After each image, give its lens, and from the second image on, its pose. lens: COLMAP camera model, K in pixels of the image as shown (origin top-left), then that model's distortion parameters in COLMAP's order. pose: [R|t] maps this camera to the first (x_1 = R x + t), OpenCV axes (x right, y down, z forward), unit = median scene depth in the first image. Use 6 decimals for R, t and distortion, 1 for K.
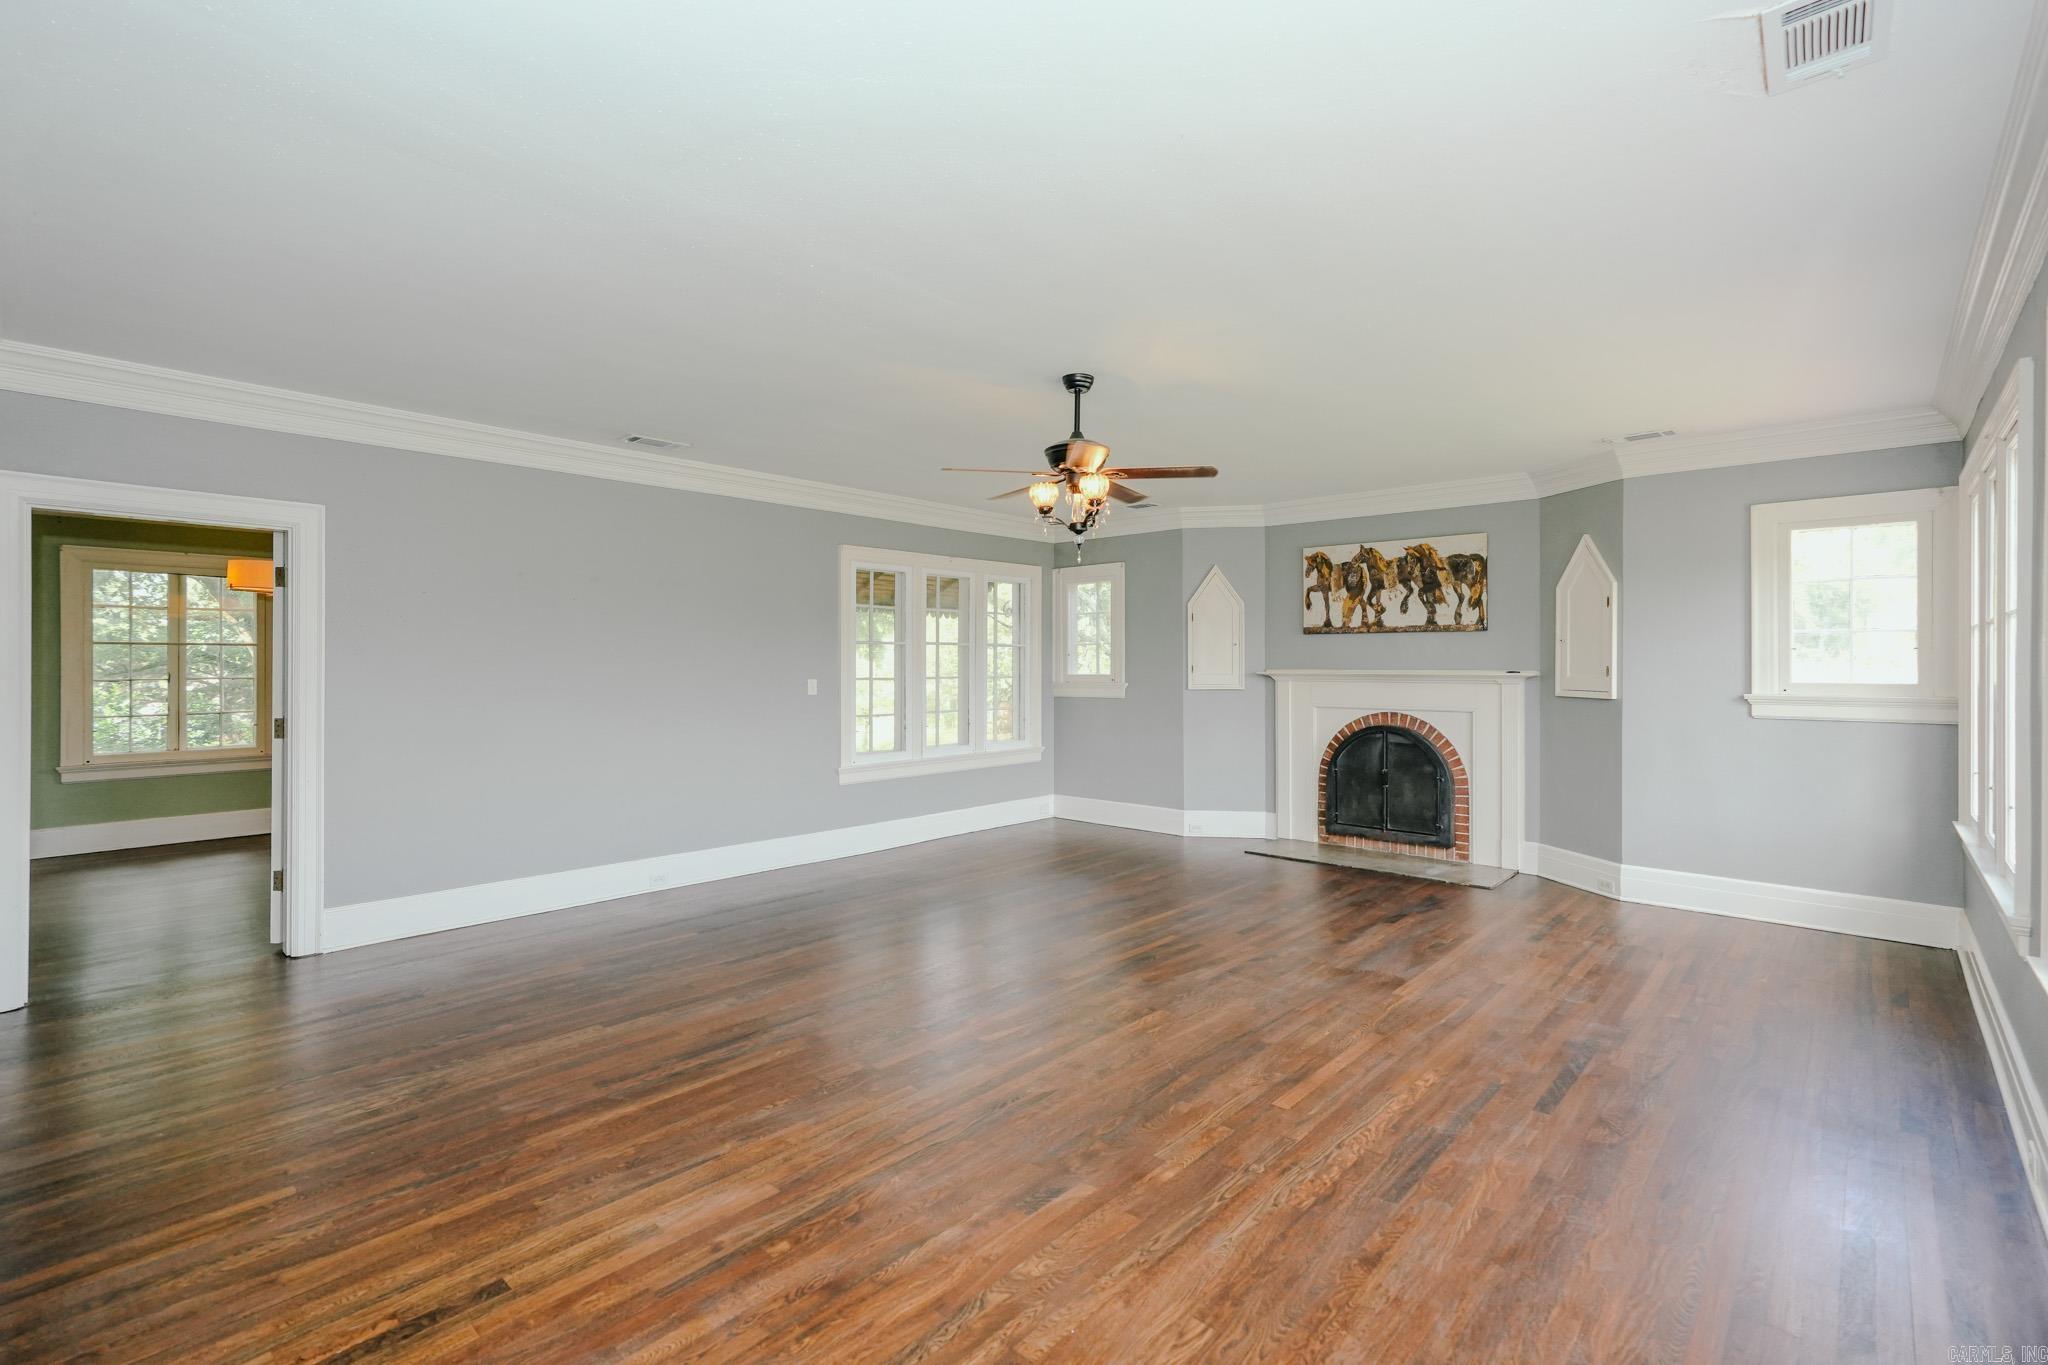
lens RADIAL K [[932.2, 0, 1031.8], [0, 932.2, 670.2], [0, 0, 1]] dist [0.003533, 0.001783]
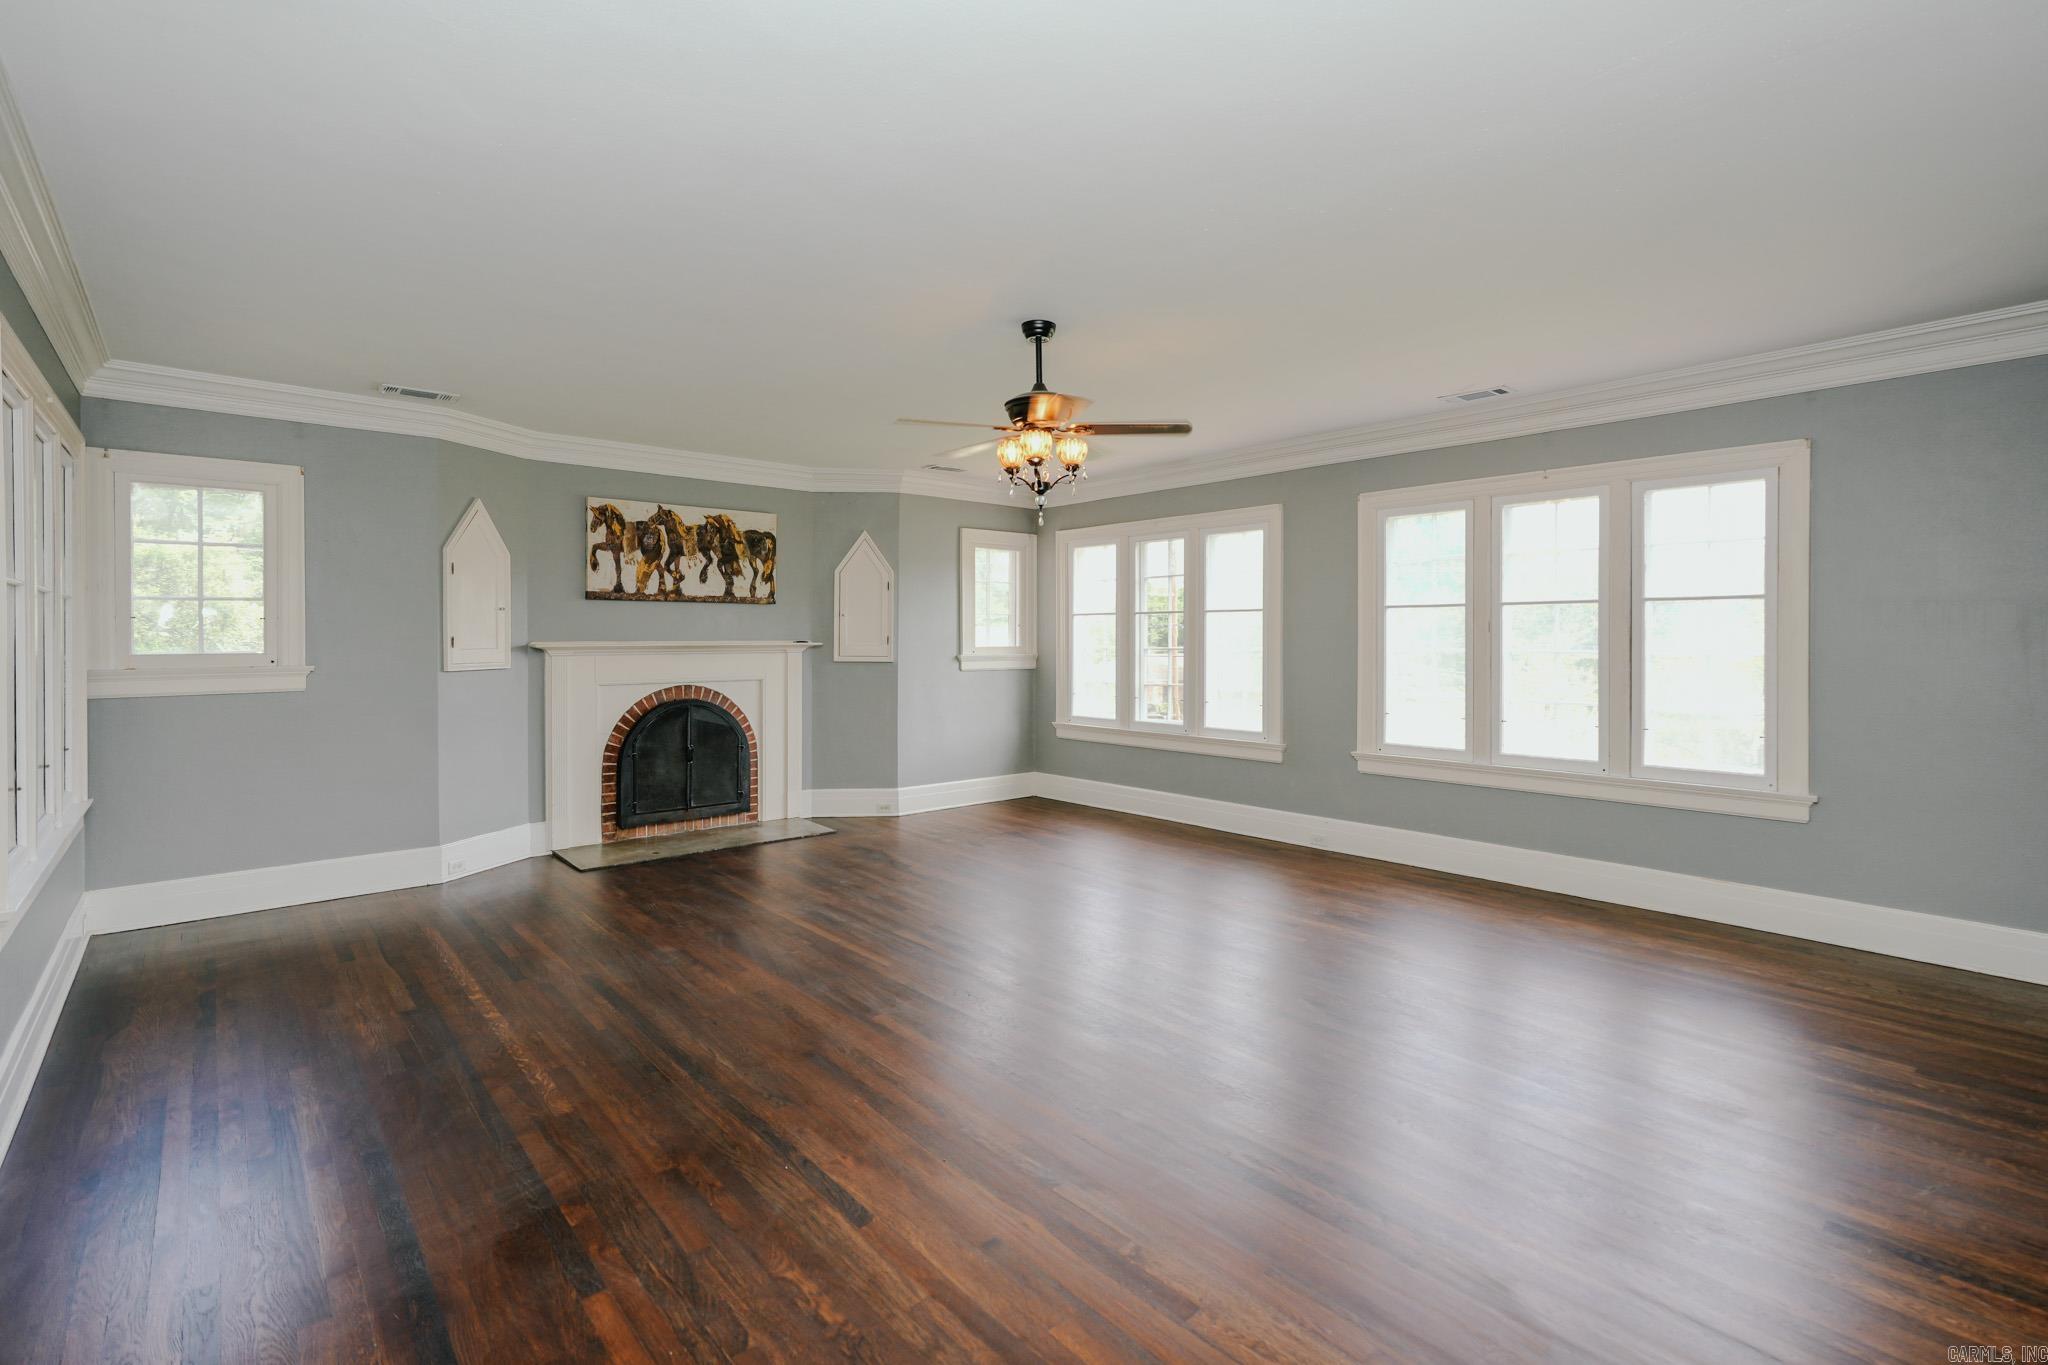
lens RADIAL K [[932.2, 0, 1034.6], [0, 932.2, 631.0], [0, 0, 1]] dist [0.003533, 0.001783]
pose [[0.121035, -0.002719, 0.992645, -0.524964], [0.001837, 0.999995, 0.002515, -0.012327], [-0.992647, 0.001519, 0.121039, 0.534183]]
